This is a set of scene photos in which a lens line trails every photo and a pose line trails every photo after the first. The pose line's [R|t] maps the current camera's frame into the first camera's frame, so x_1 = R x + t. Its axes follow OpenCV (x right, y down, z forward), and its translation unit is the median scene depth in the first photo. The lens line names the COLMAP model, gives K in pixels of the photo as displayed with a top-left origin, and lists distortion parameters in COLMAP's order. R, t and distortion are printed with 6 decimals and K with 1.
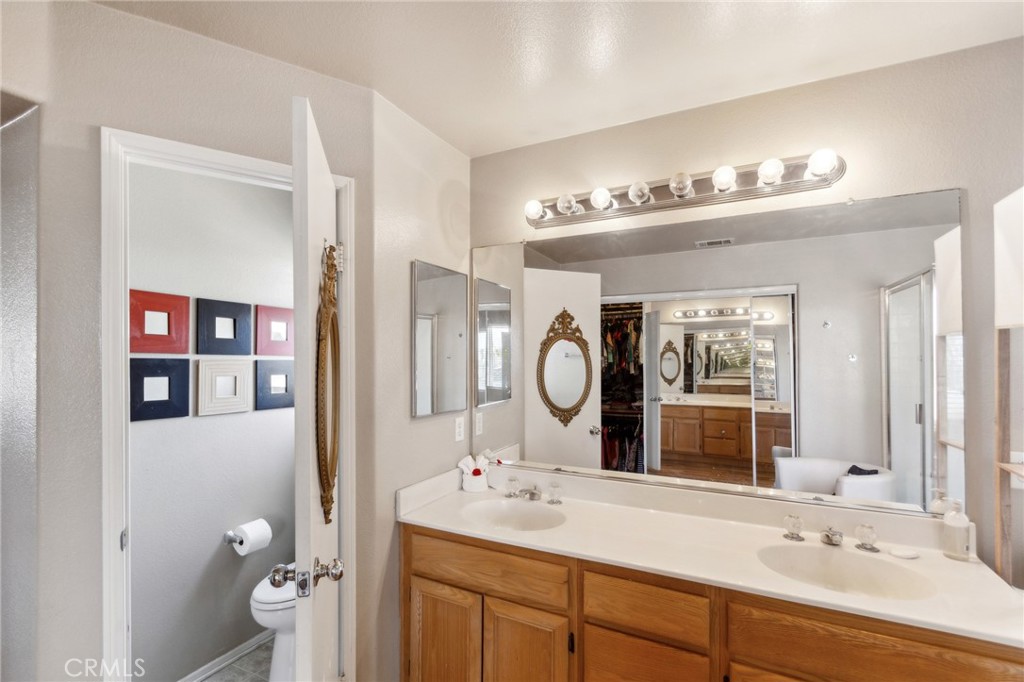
lens RADIAL K [[469.0, 0, 482.2], [0, 469.0, 354.1], [0, 0, 1]] dist [0.009024, -0.002341]
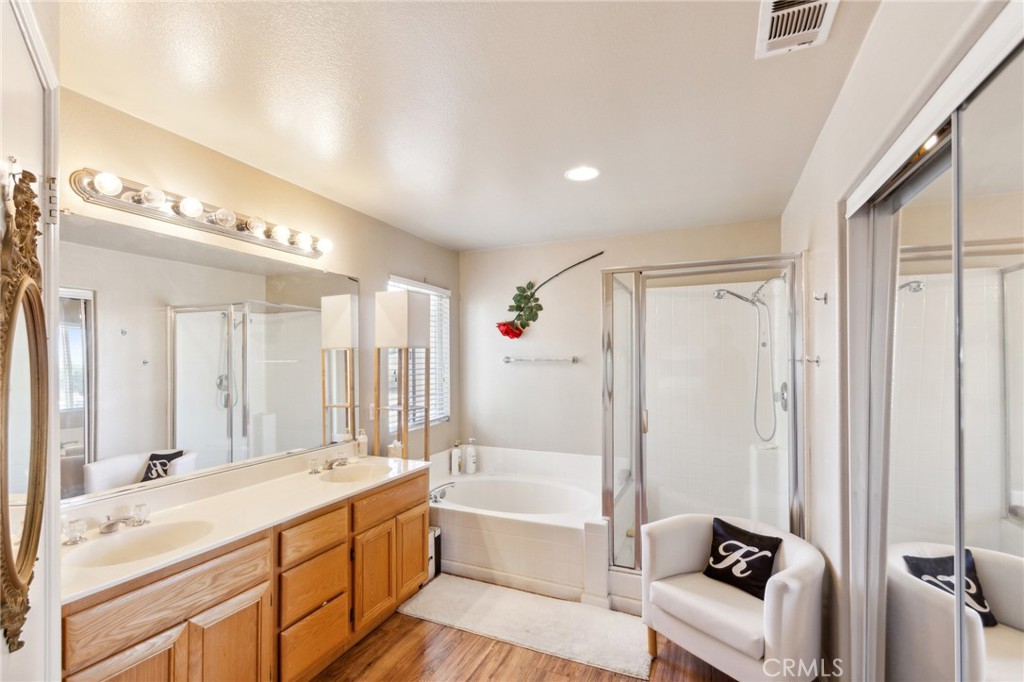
lens RADIAL K [[469.0, 0, 503.0], [0, 469.0, 358.7], [0, 0, 1]] dist [0.009024, -0.002341]
pose [[-0.075850, 0.006443, 0.997098, -0.951663], [-0.003585, 0.999971, -0.006734, 0.005105], [-0.997113, -0.004085, -0.075824, 0.451068]]
